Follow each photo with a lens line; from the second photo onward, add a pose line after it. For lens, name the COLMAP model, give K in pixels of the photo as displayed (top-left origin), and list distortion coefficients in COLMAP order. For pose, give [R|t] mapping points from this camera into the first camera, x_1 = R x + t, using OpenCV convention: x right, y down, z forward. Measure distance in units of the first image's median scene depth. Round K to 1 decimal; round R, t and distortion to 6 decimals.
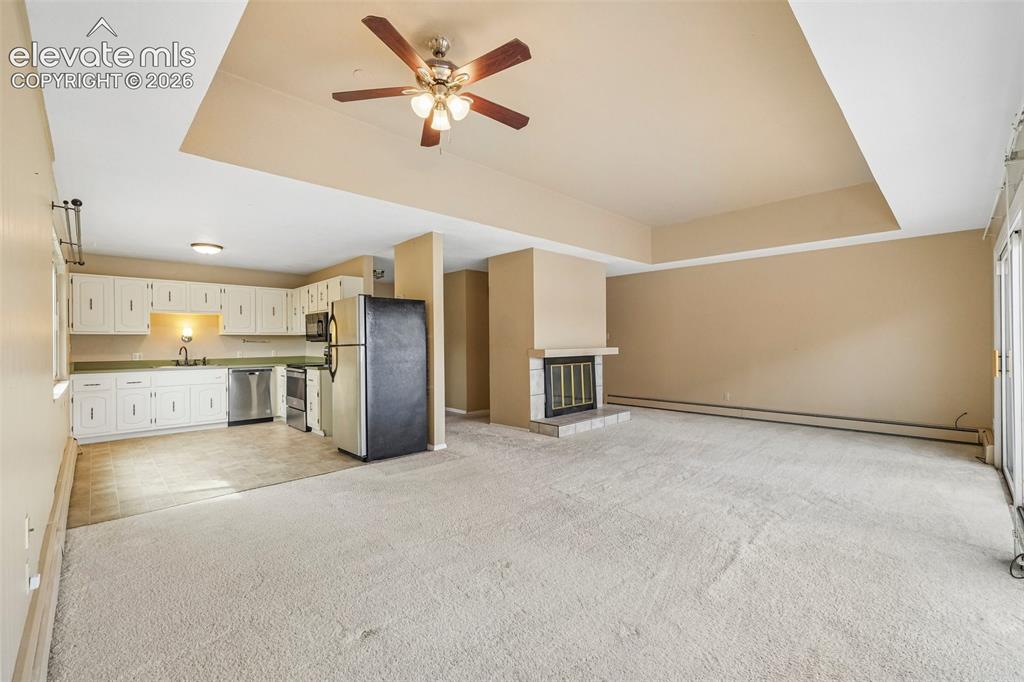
lens RADIAL K [[433.6, 0, 515.3], [0, 433.6, 341.9], [0, 0, 1]] dist [-0.000503, 0.000973]
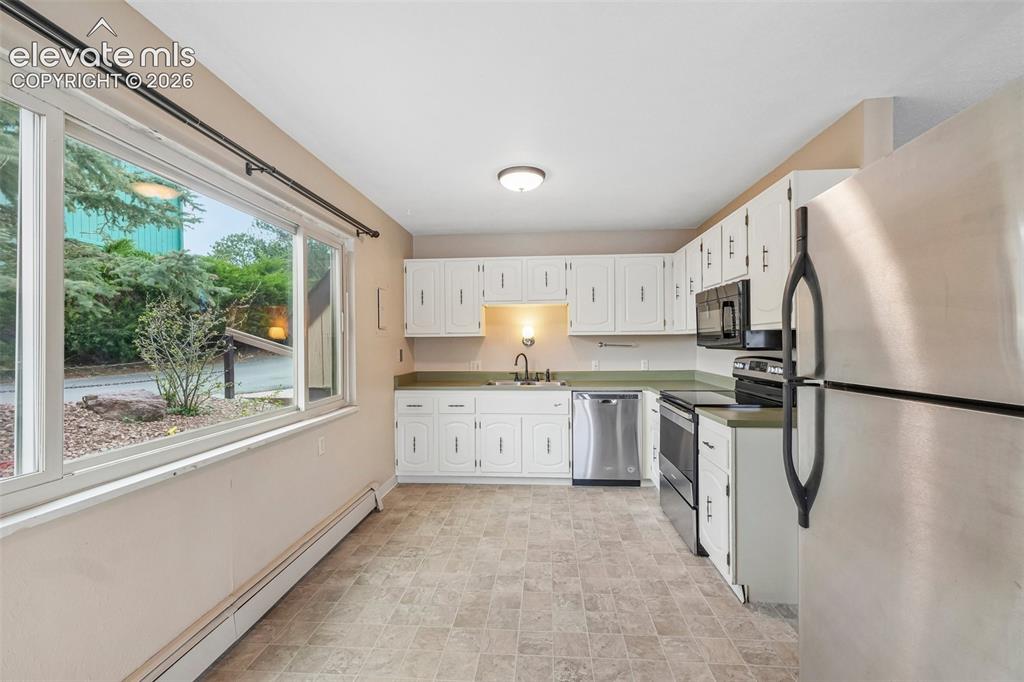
lens RADIAL K [[433.6, 0, 515.3], [0, 433.6, 341.9], [0, 0, 1]] dist [-0.000503, 0.000973]
pose [[0.665655, 0.002800, -0.746255, -0.263509], [0.003723, 0.999968, 0.007073, -0.012255], [0.746251, -0.007487, 0.665623, 0.541023]]
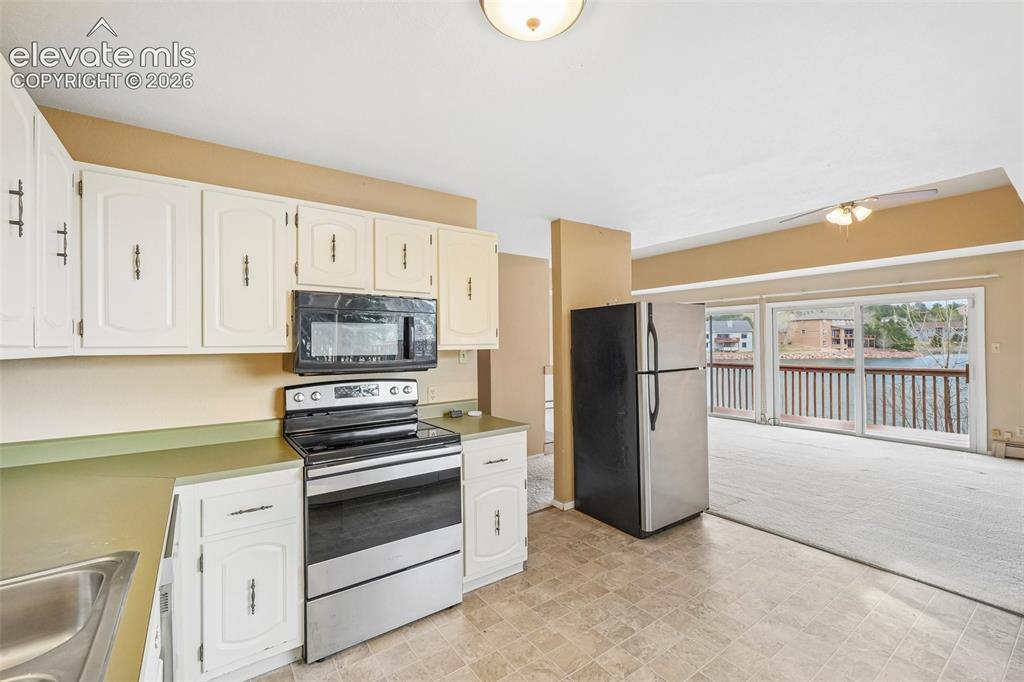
lens RADIAL K [[433.6, 0, 515.3], [0, 433.6, 341.9], [0, 0, 1]] dist [-0.000503, 0.000973]
pose [[0.145726, 0.012021, 0.989252, -0.819145], [0.006955, 0.999889, -0.013174, -0.021589], [-0.989301, 0.008800, 0.145626, 0.842440]]
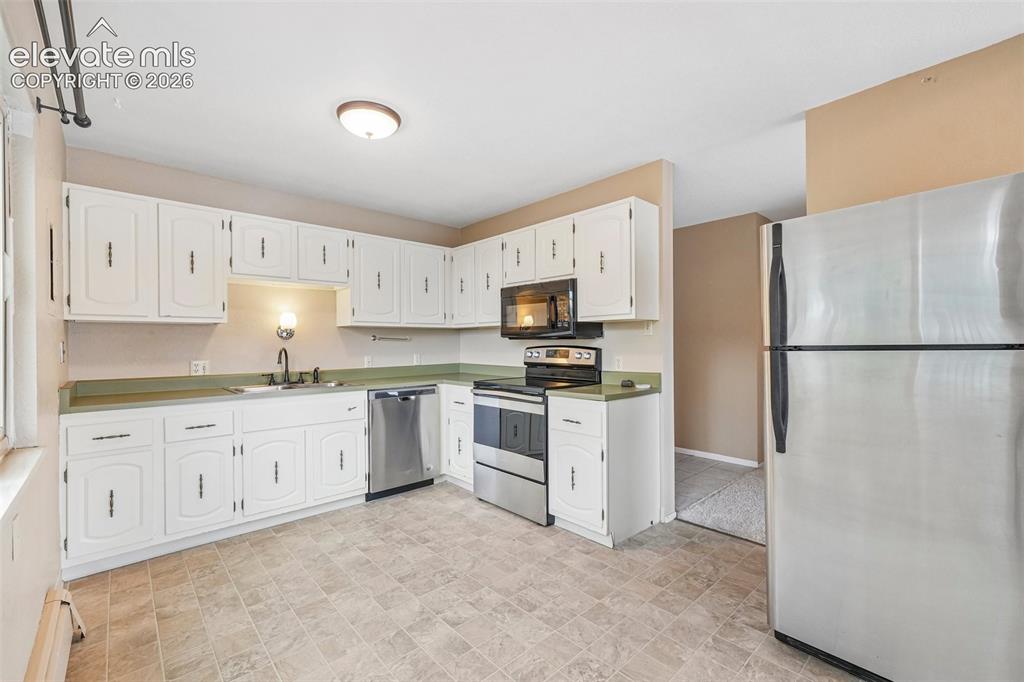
lens RADIAL K [[433.6, 0, 515.3], [0, 433.6, 341.9], [0, 0, 1]] dist [-0.000503, 0.000973]
pose [[0.999619, 0.001652, -0.027562, -0.476943], [-0.001651, 0.999999, 0.000041, 0.003242], [0.027562, 0.000004, 0.999620, 0.492113]]
